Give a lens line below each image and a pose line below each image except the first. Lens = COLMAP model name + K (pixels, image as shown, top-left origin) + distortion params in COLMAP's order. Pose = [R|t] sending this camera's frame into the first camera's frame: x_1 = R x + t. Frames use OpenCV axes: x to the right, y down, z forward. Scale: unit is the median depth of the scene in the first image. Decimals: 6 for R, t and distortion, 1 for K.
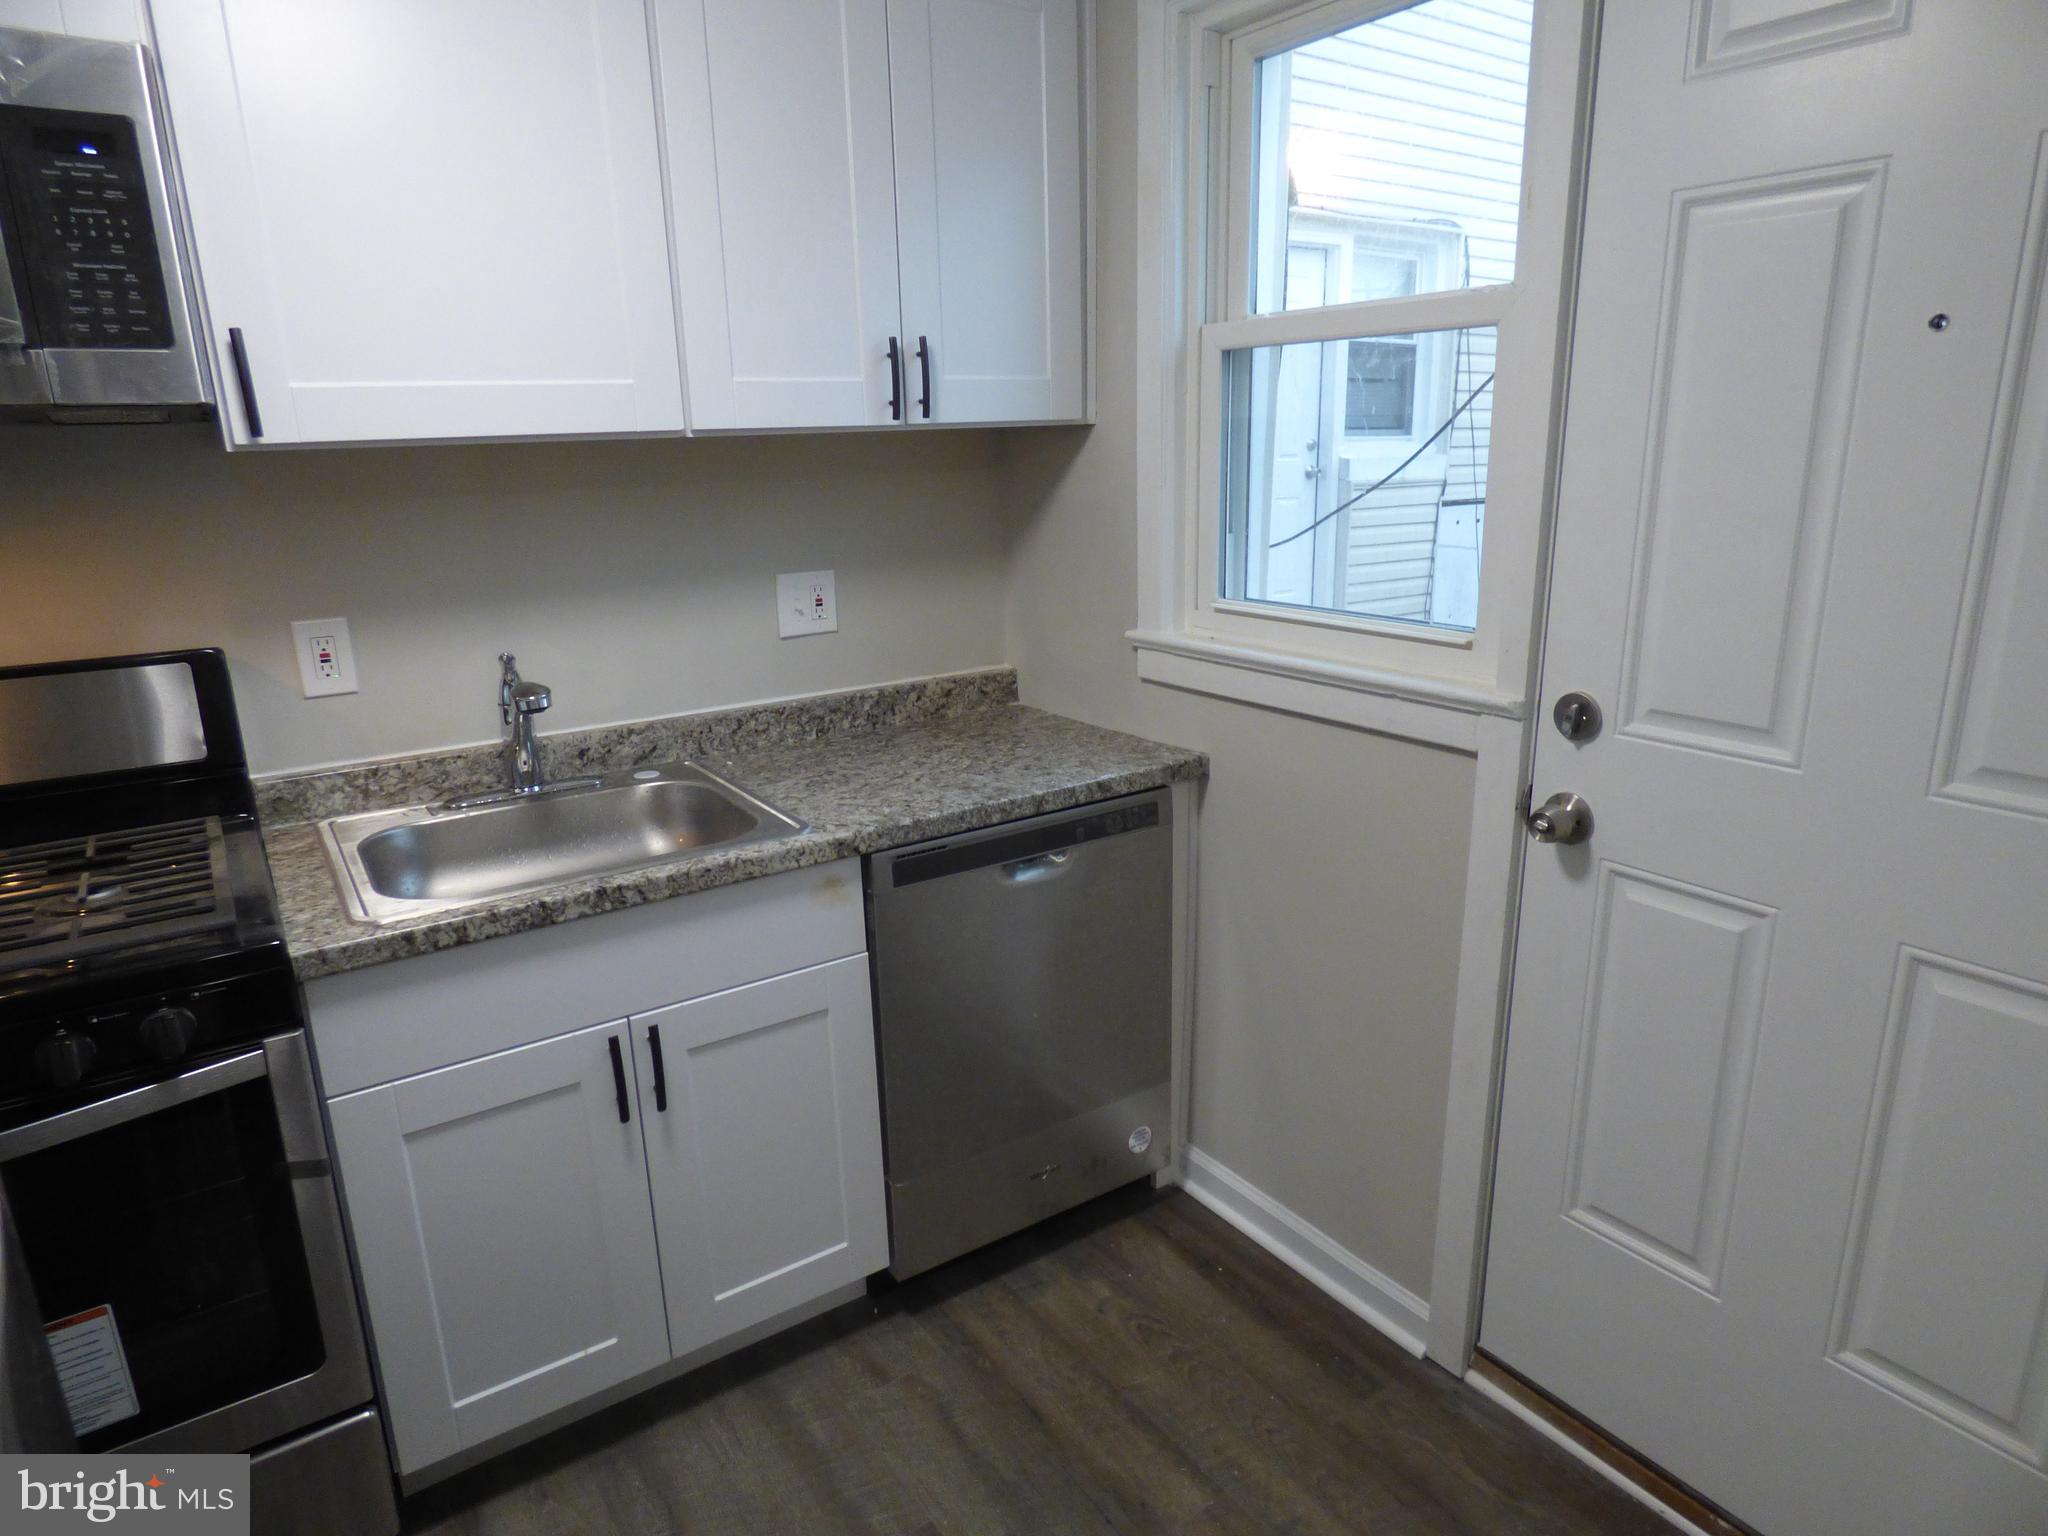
lens RADIAL K [[1236.2, 0, 1034.7], [0, 1236.2, 774.5], [0, 0, 1]] dist [-0.005873, -0.006604]
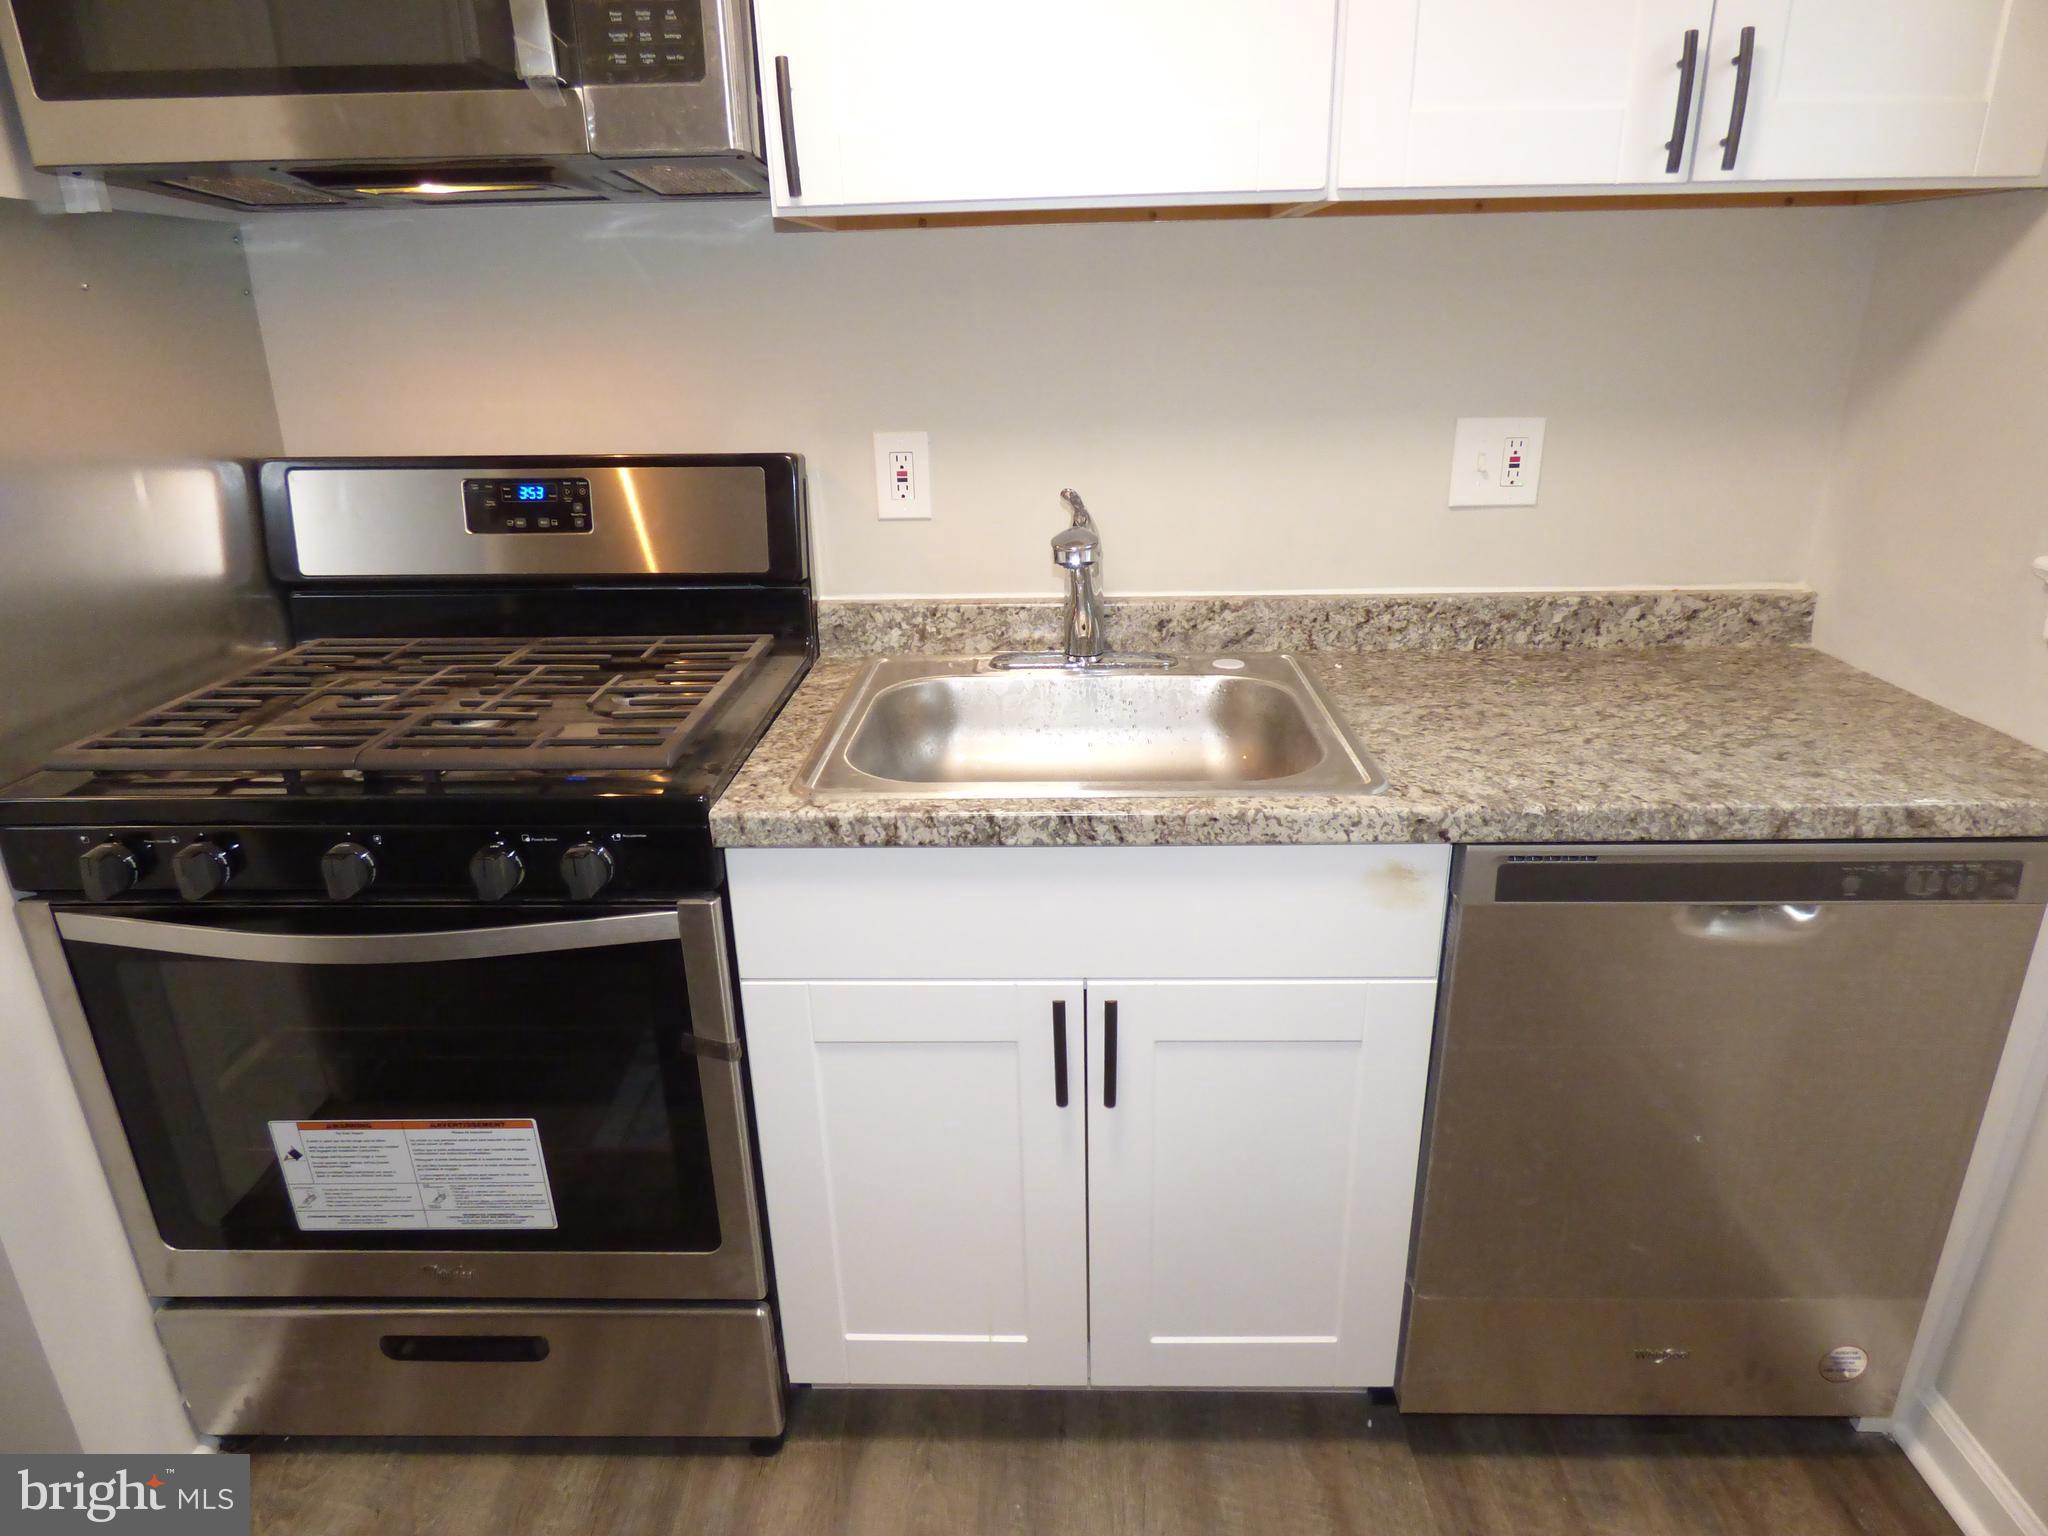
lens RADIAL K [[1235.7, 0, 1024.0], [0, 1235.7, 768.0], [0, 0, 1]] dist [-0.020199, -0.002452]
pose [[0.808898, 0.212819, -0.548080, 0.026774], [-0.156639, 0.976505, 0.147996, -0.034047], [0.566699, -0.033863, 0.823228, 0.306822]]
